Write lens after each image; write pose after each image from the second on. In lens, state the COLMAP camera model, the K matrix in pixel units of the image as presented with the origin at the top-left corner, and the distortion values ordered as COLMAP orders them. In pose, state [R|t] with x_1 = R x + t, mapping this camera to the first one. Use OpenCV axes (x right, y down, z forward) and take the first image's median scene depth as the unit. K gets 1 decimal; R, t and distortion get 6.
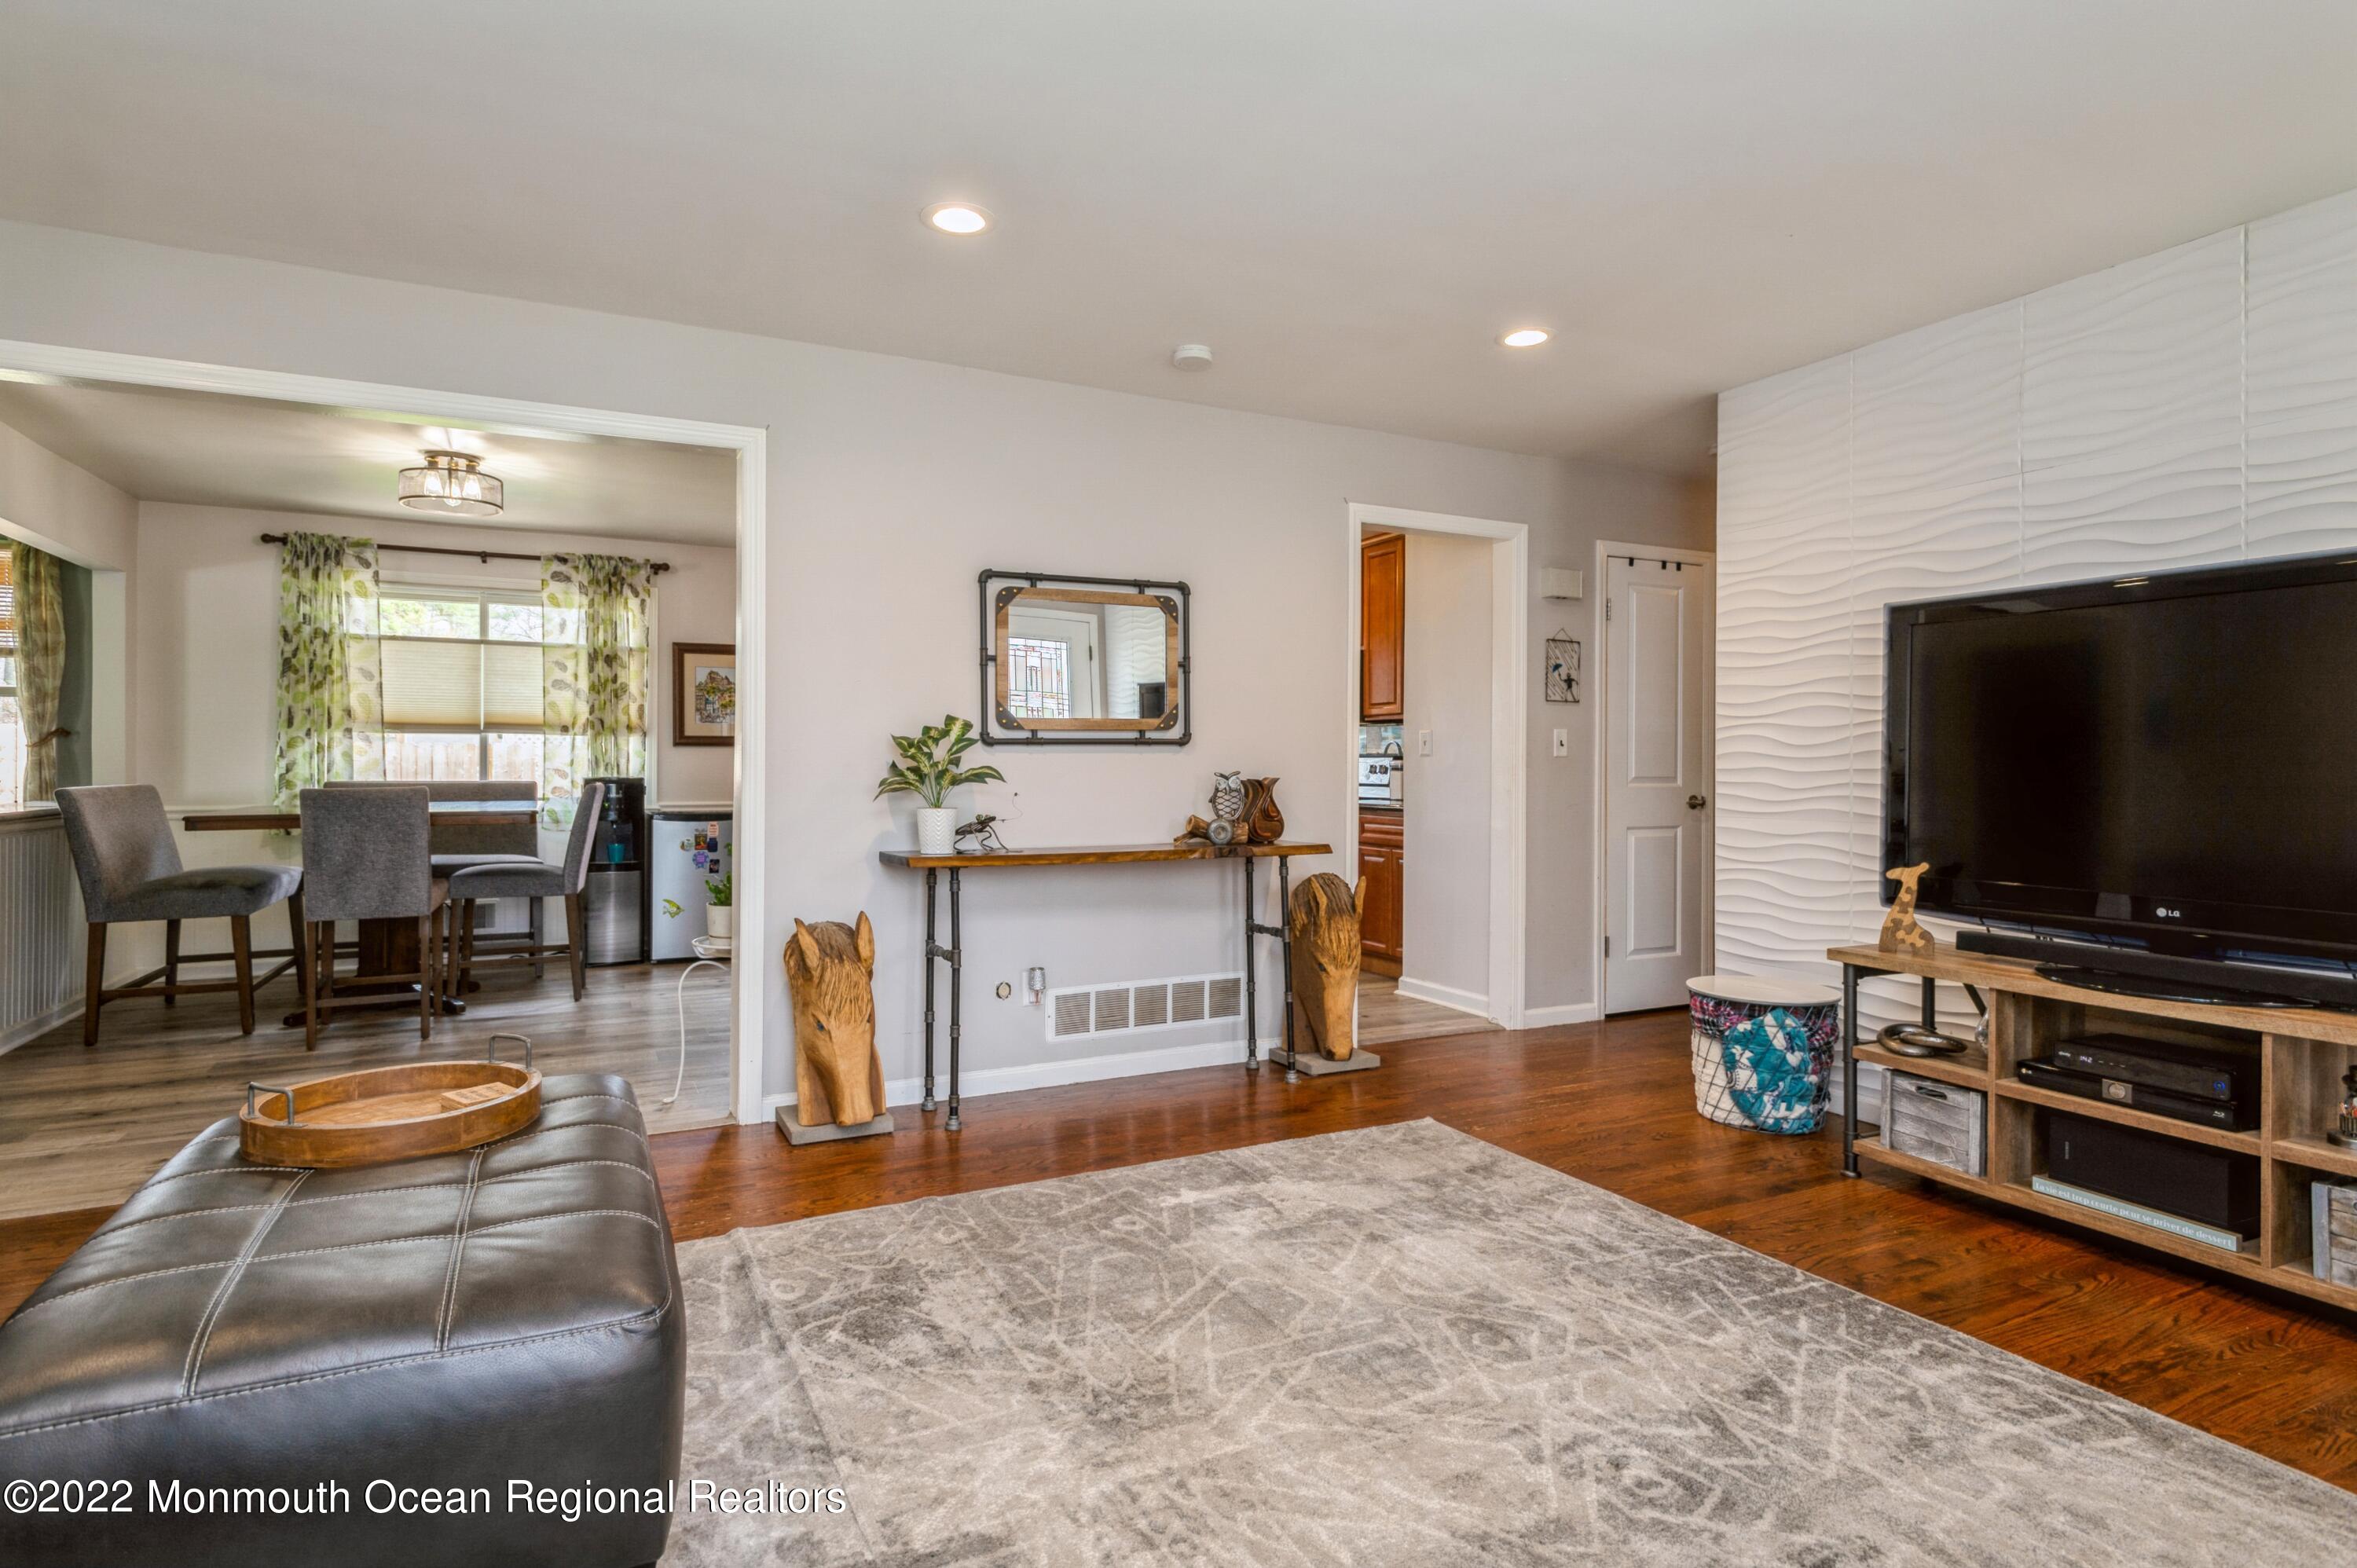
lens RADIAL K [[1210.0, 0, 1178.5], [0, 1210.0, 784.0], [0, 0, 1]] dist [0.001499, -0.000299]
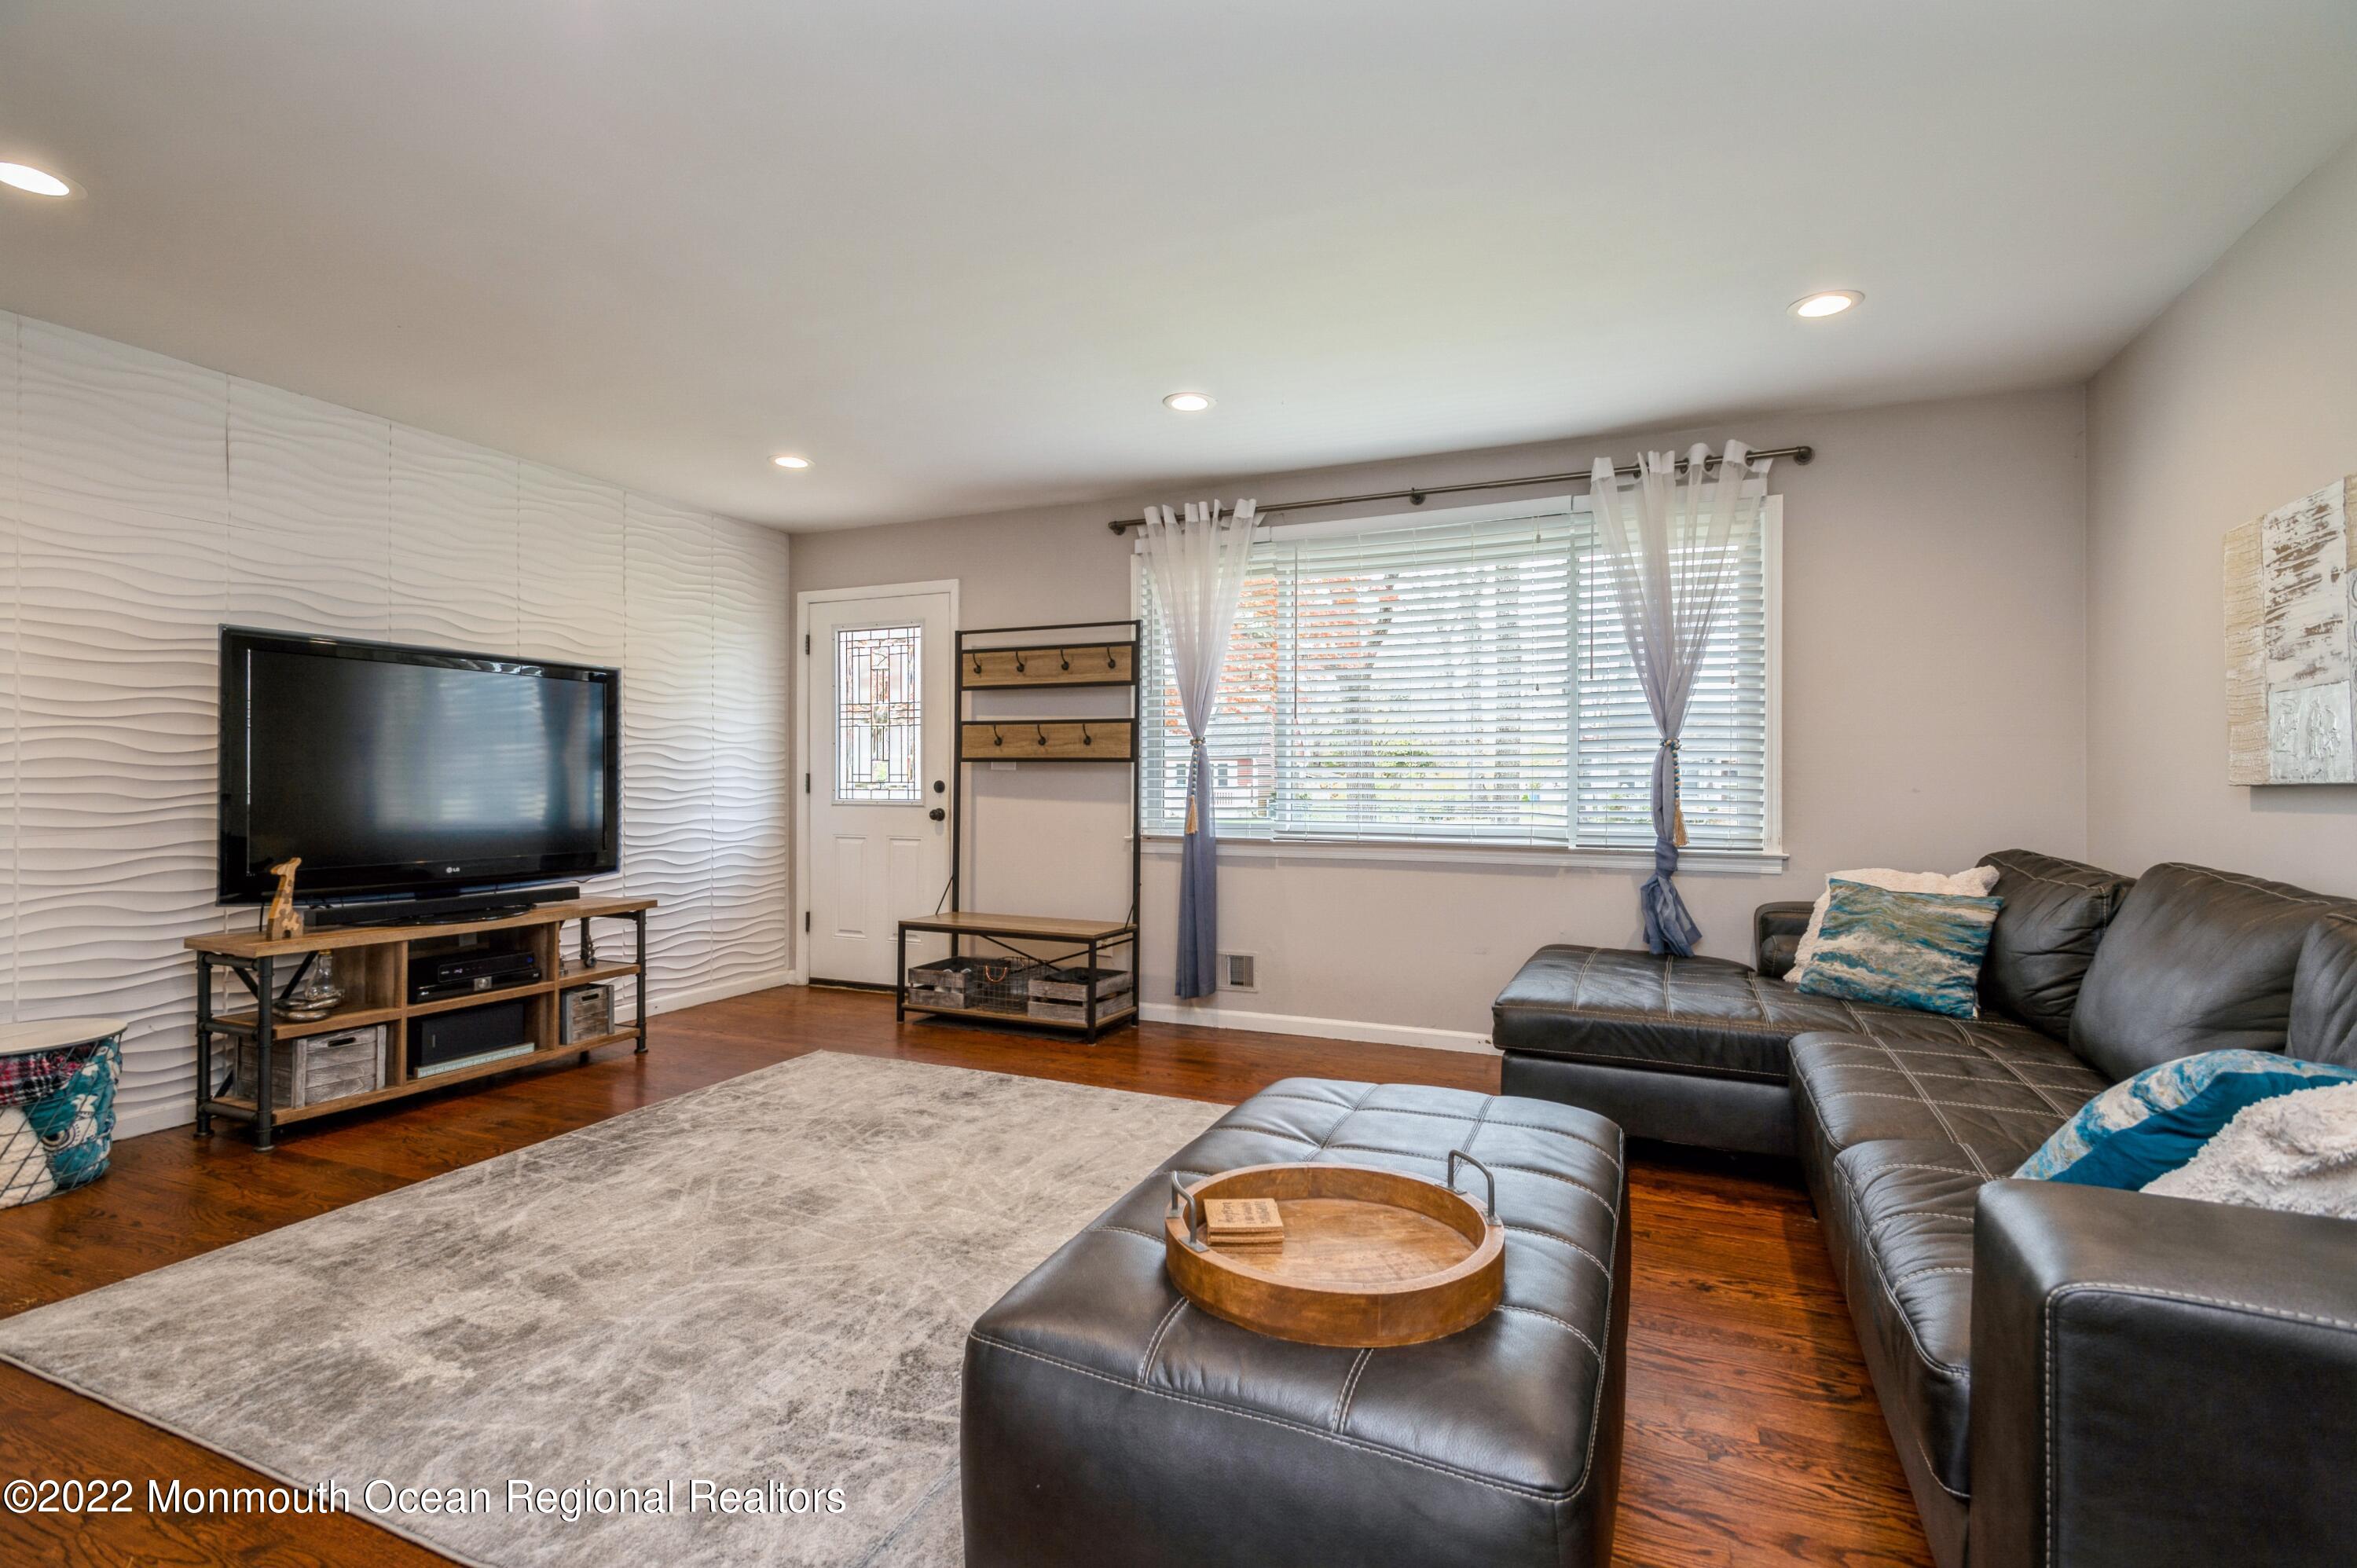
lens RADIAL K [[1113.2, 0, 1172.1], [0, 1113.2, 777.1], [0, 0, 1]] dist [0.003585, 0.000502]
pose [[-0.638261, -0.002425, 0.769816, -0.601013], [0.008781, 0.999907, 0.010430, -0.013252], [-0.769770, 0.013417, -0.638180, 0.820585]]
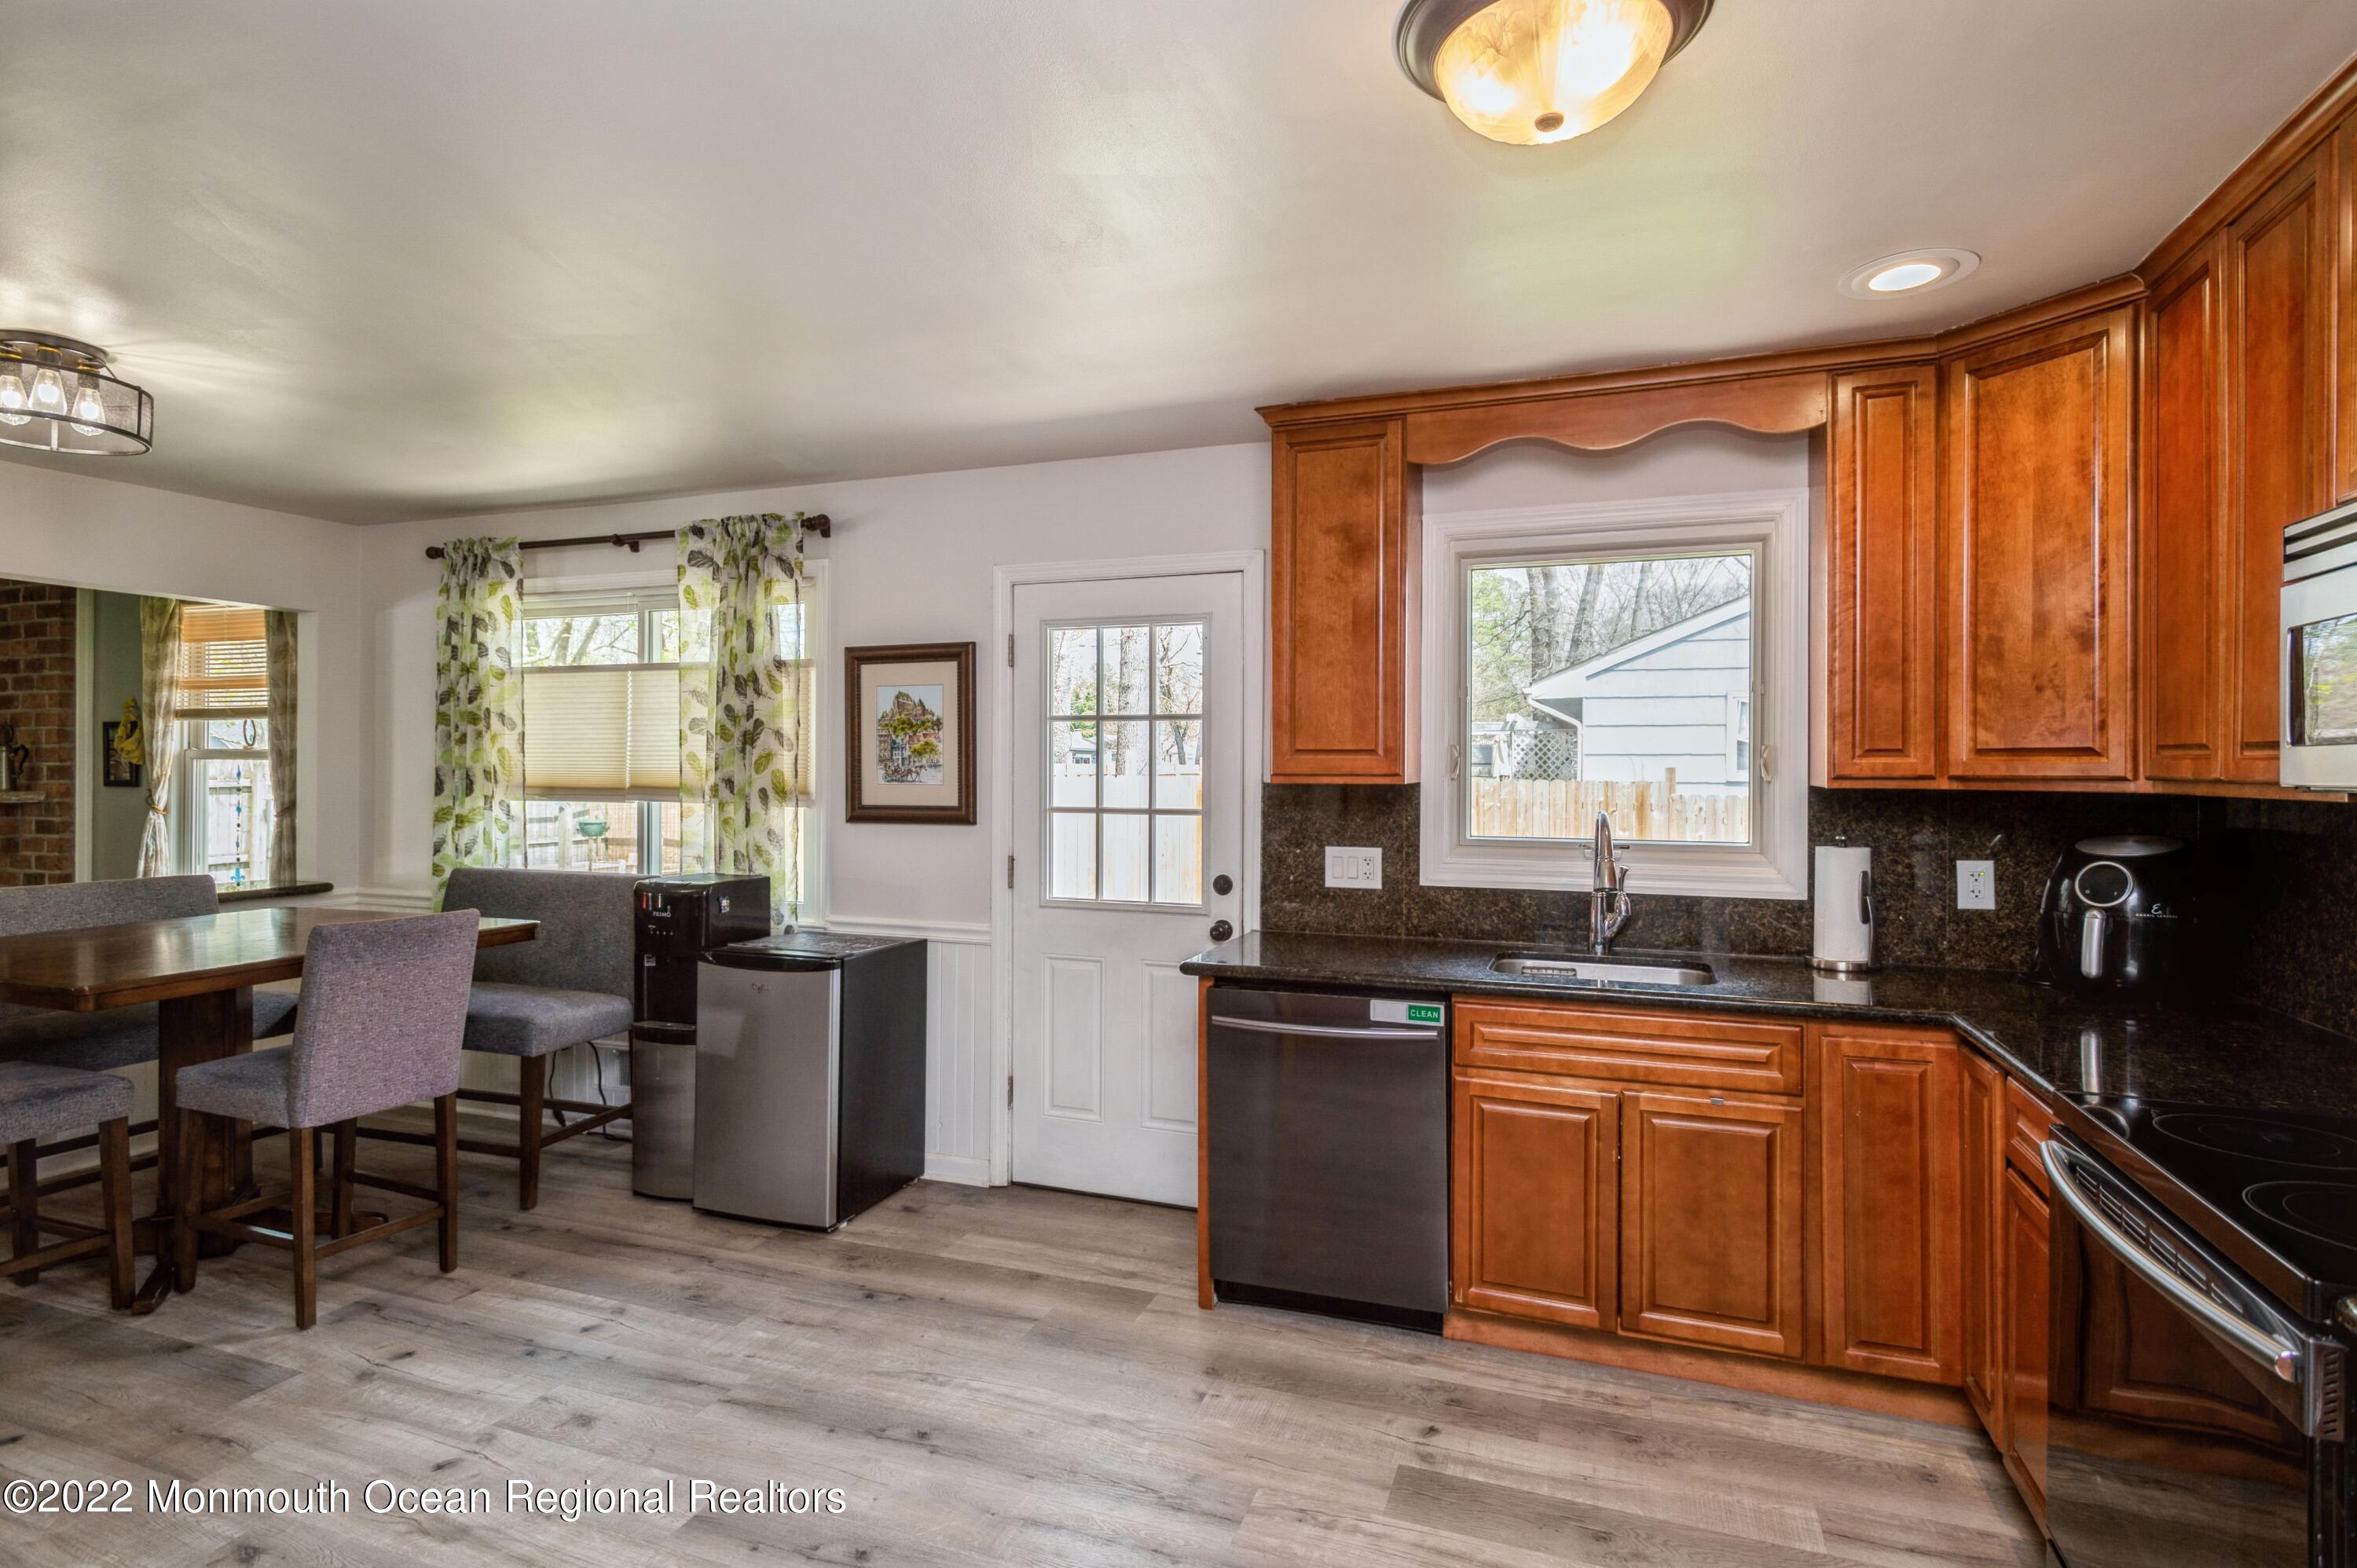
lens RADIAL K [[1210.0, 0, 1178.5], [0, 1210.0, 784.0], [0, 0, 1]] dist [0.001499, -0.000299]
pose [[0.676614, 0.015152, -0.736182, 0.222299], [-0.009463, 0.999885, 0.011882, -0.100610], [0.736277, -0.001072, 0.676679, 1.229466]]
